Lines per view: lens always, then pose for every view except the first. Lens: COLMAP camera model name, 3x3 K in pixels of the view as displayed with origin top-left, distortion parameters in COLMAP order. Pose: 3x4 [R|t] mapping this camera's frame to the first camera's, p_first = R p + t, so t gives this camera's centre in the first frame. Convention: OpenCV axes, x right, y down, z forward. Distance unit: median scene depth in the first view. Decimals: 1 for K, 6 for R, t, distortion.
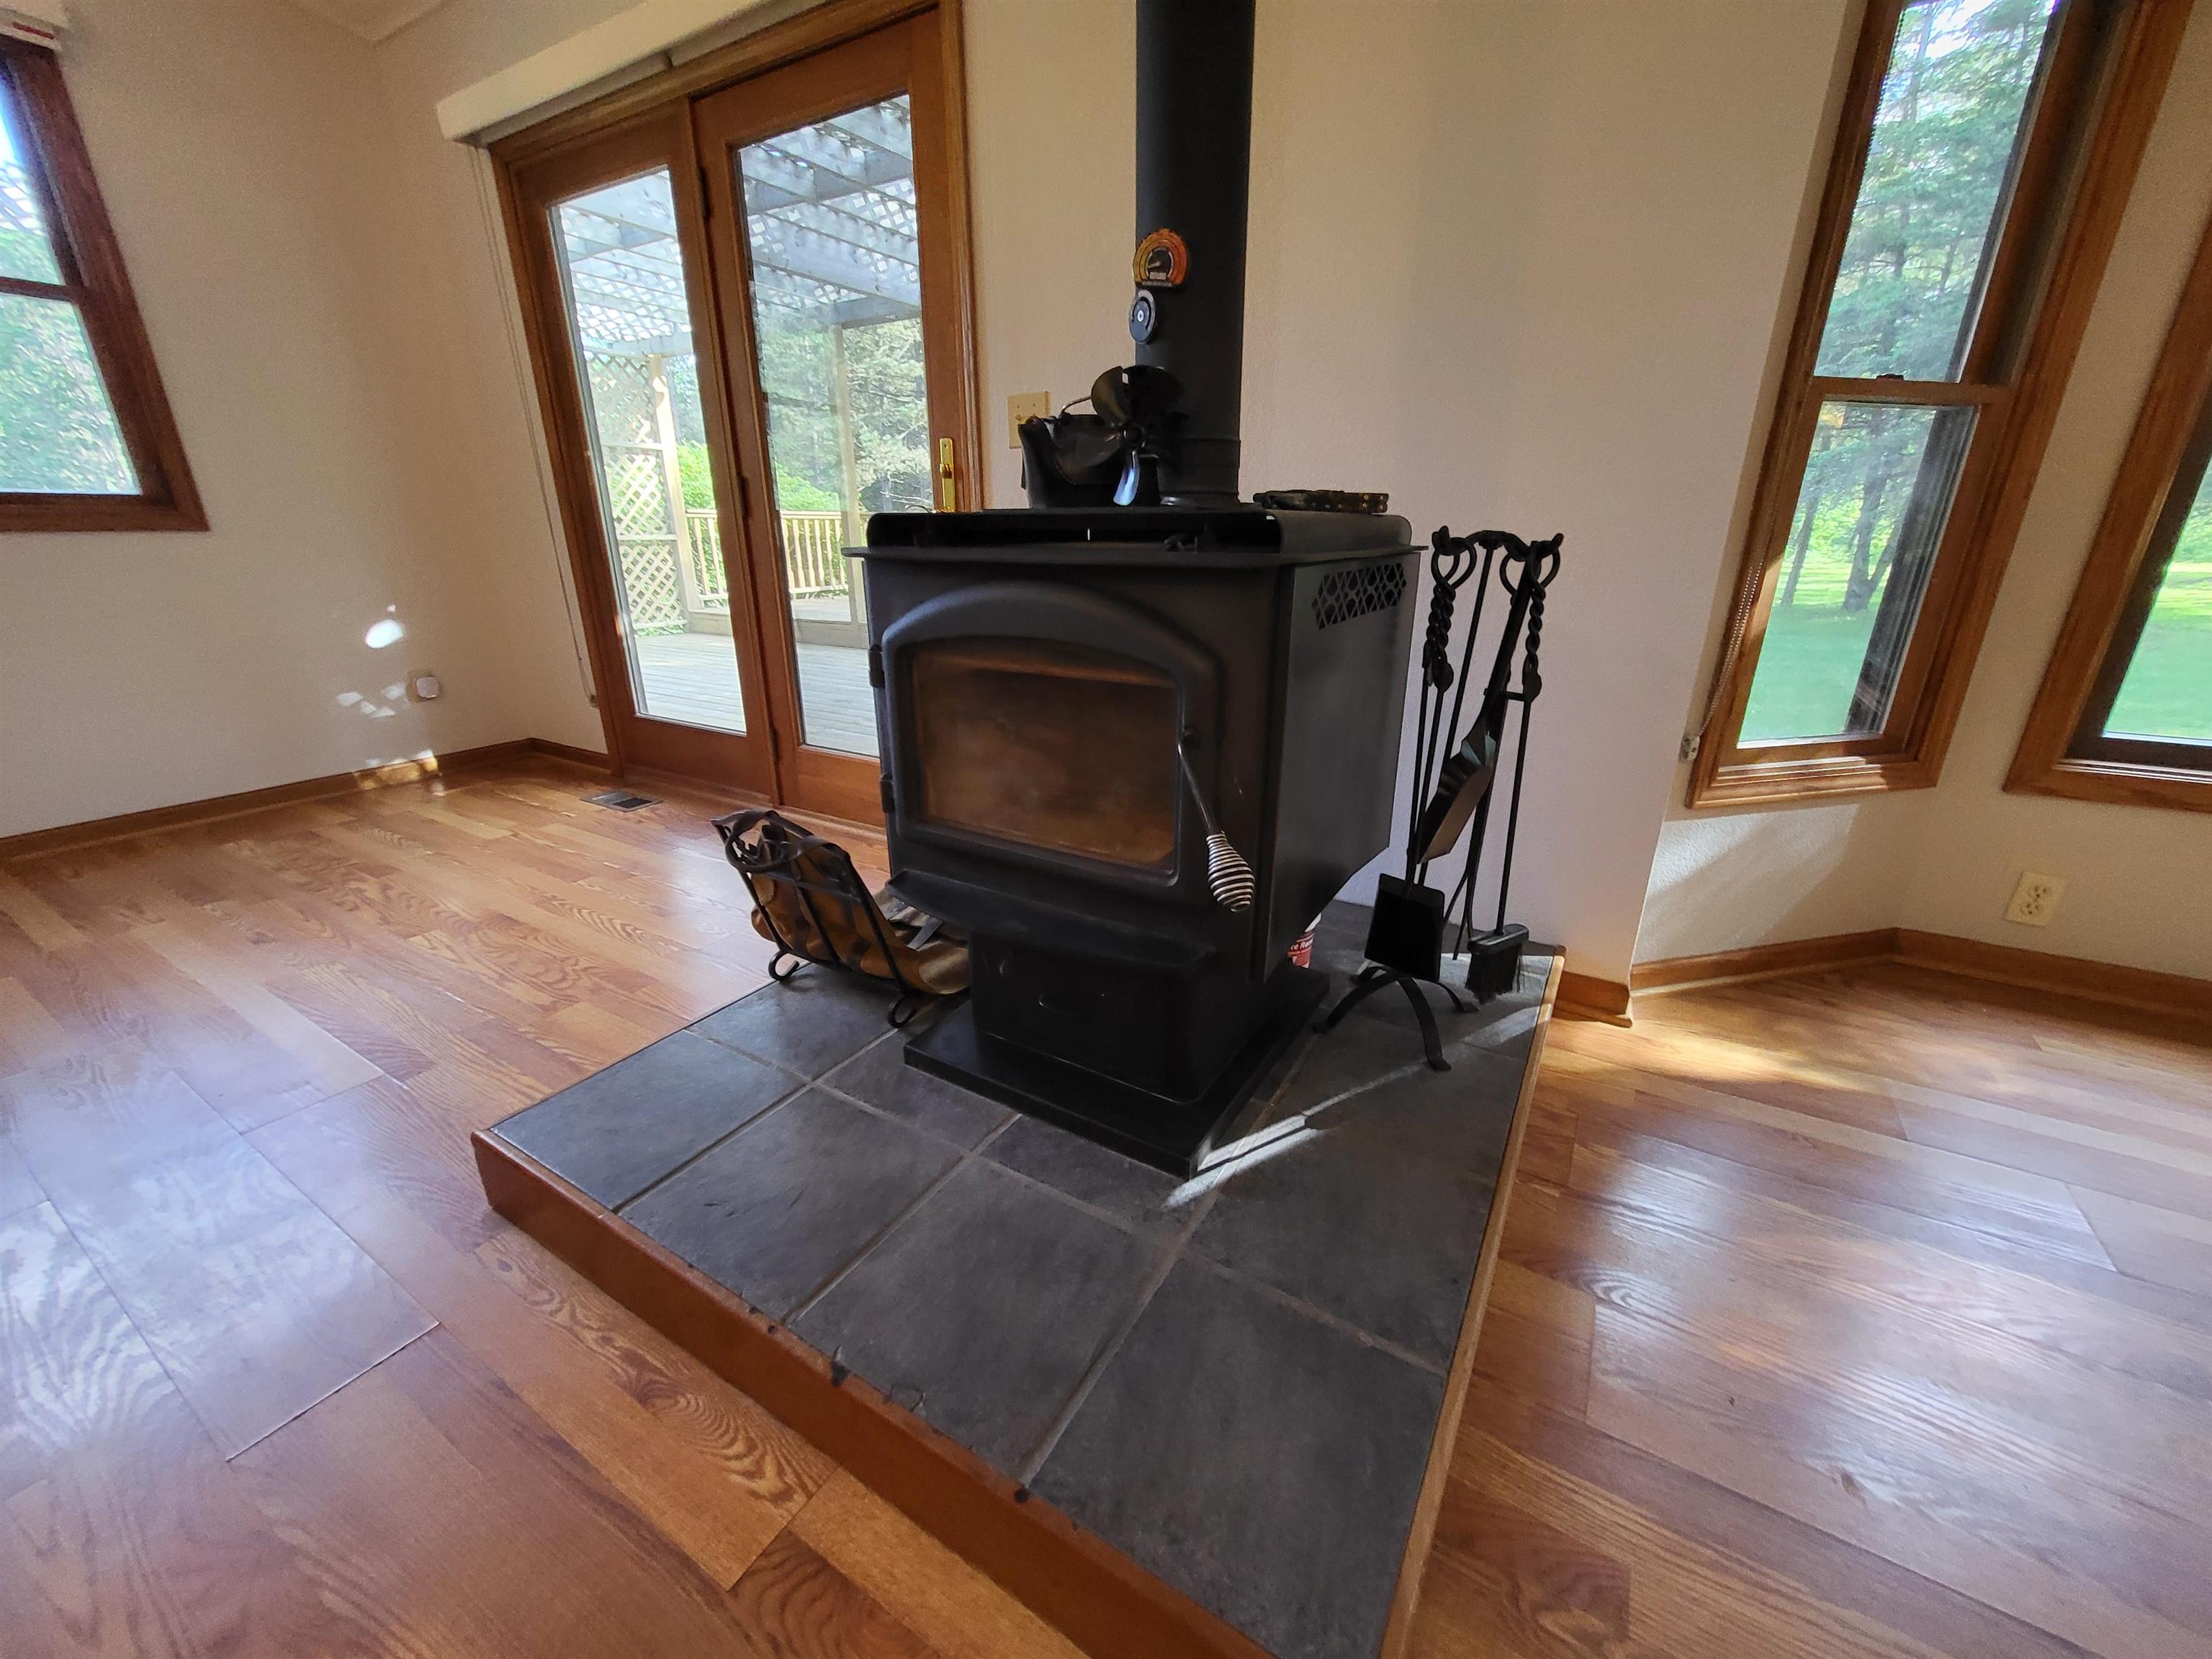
lens RADIAL K [[865.3, 0, 1111.7], [0, 865.3, 833.0], [0, 0, 1]] dist [0.001341, 0.000278]
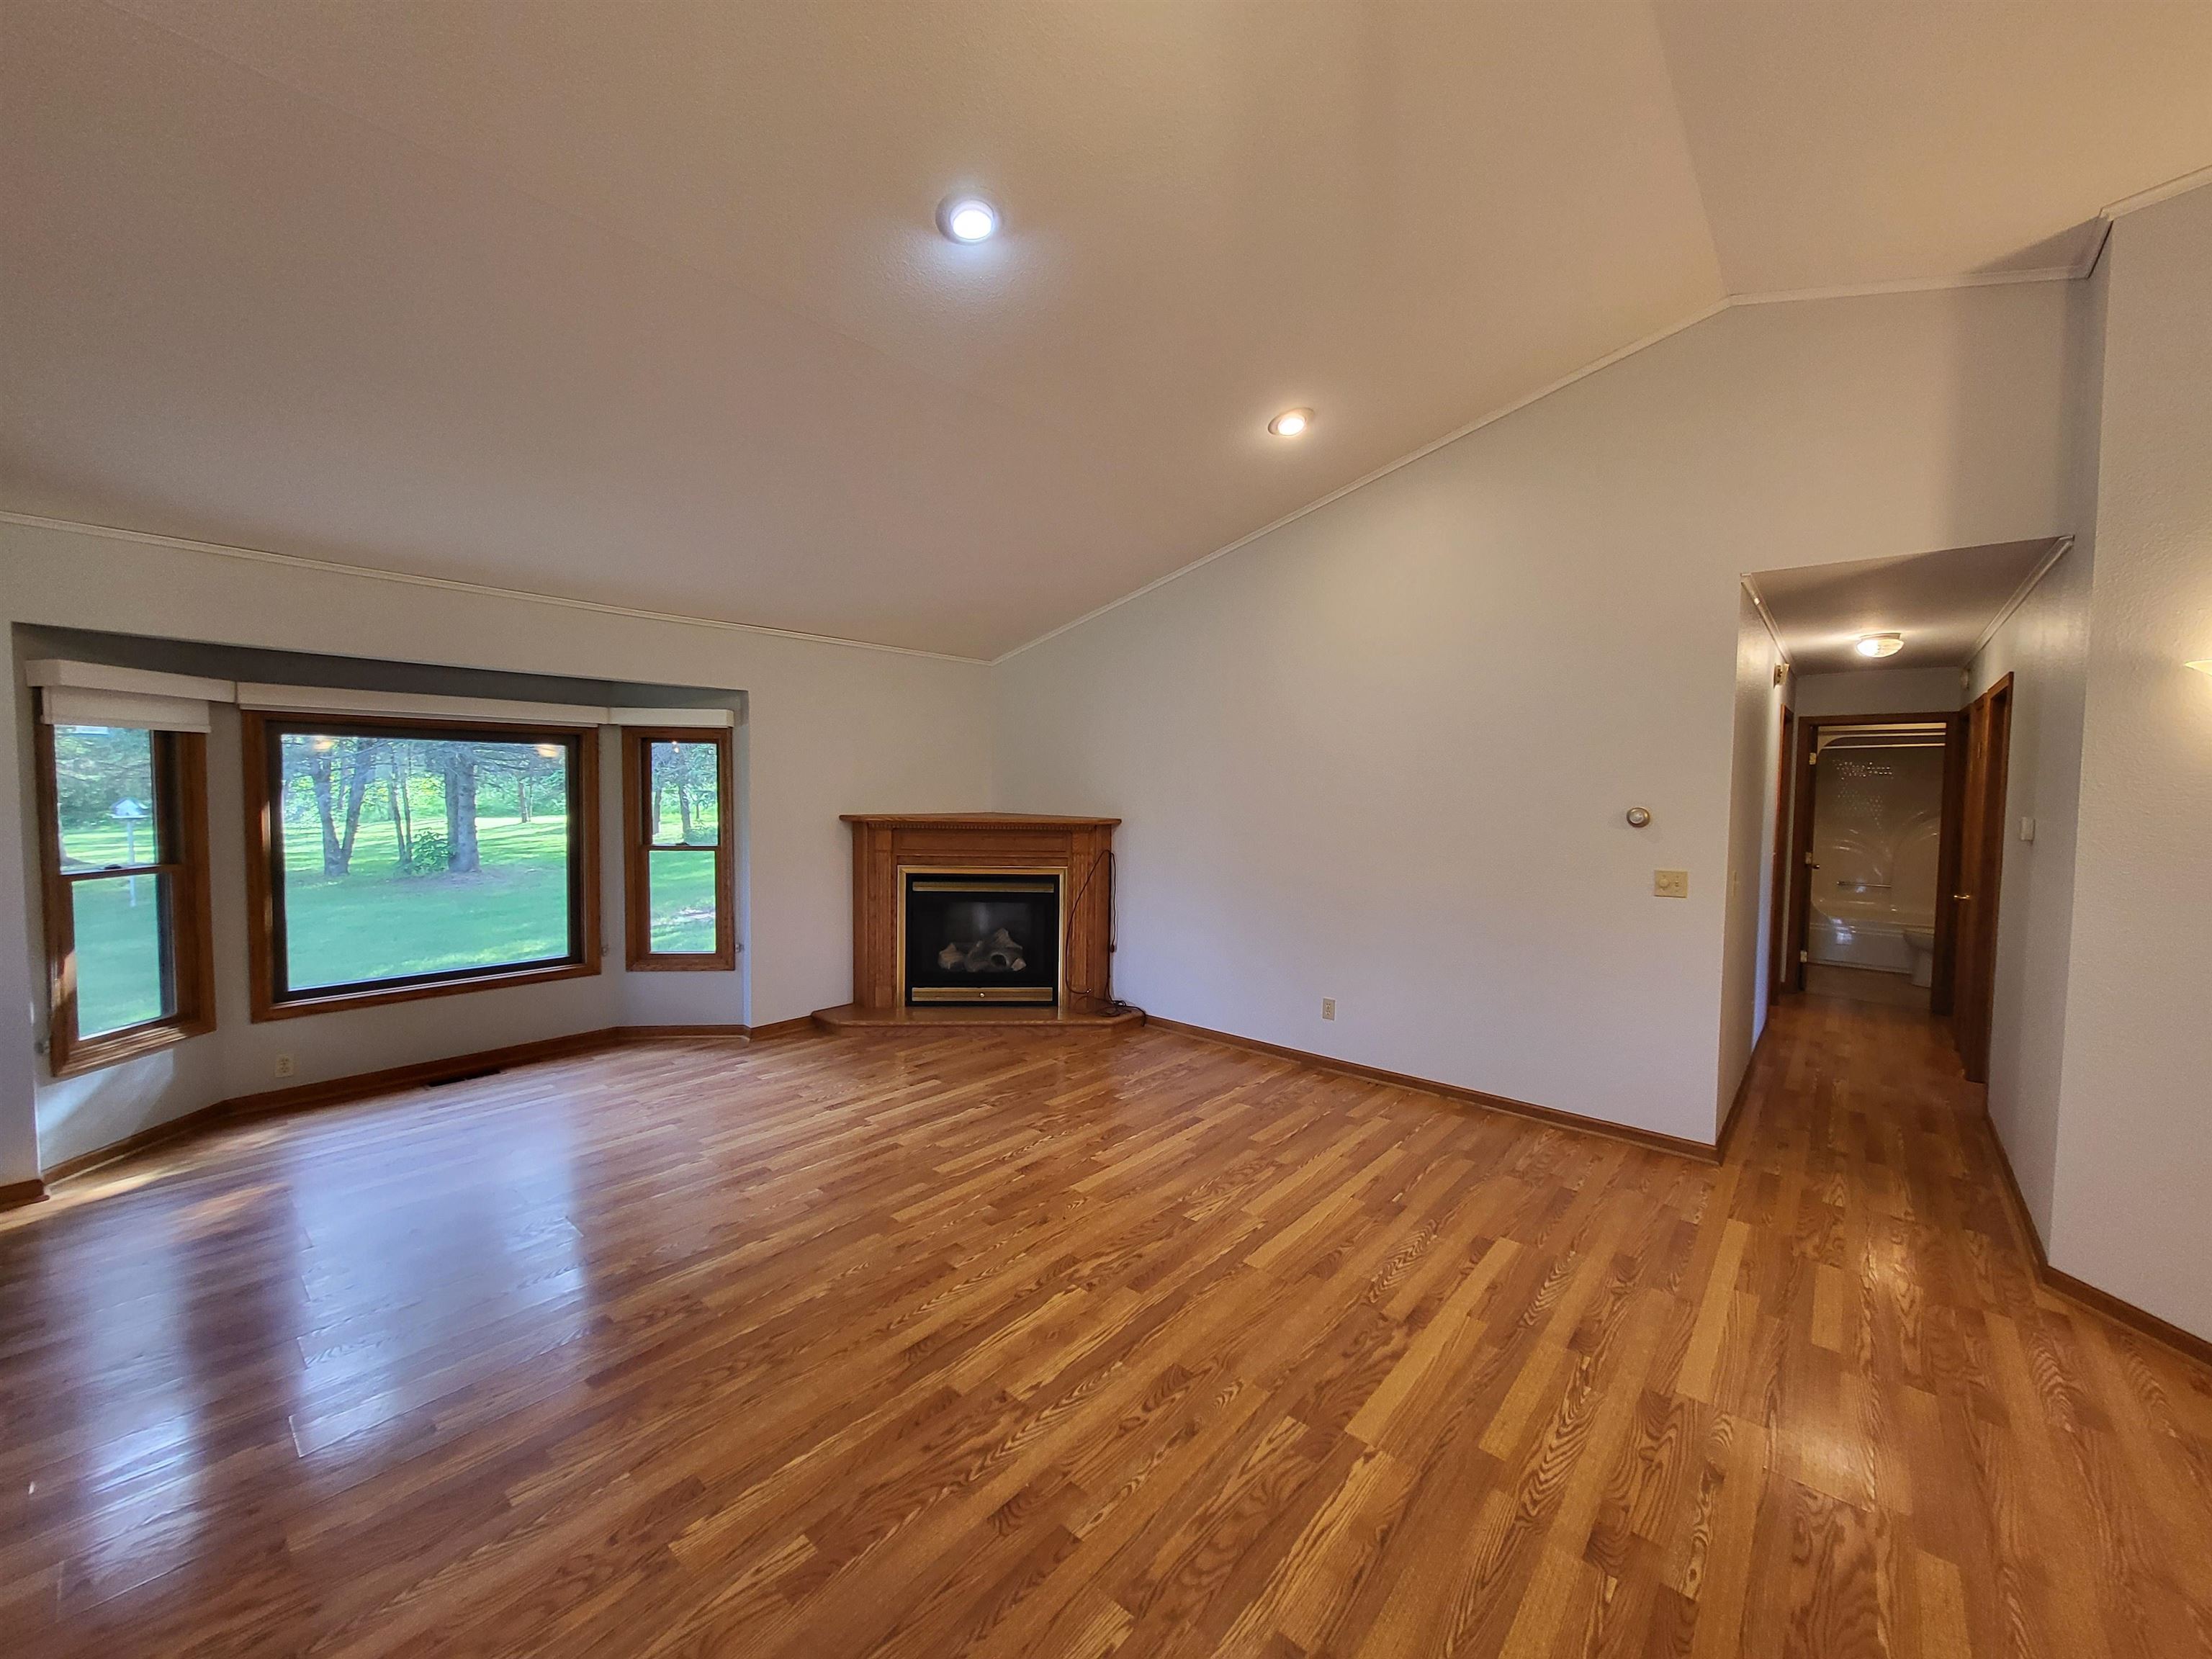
lens RADIAL K [[865.3, 0, 1114.4], [0, 865.3, 828.7], [0, 0, 1]] dist [0.001341, 0.000278]
pose [[0.167242, -0.048200, 0.984737, -0.792576], [0.322202, 0.946634, -0.008386, 0.215826], [-0.931781, 0.318687, 0.173847, -1.658344]]
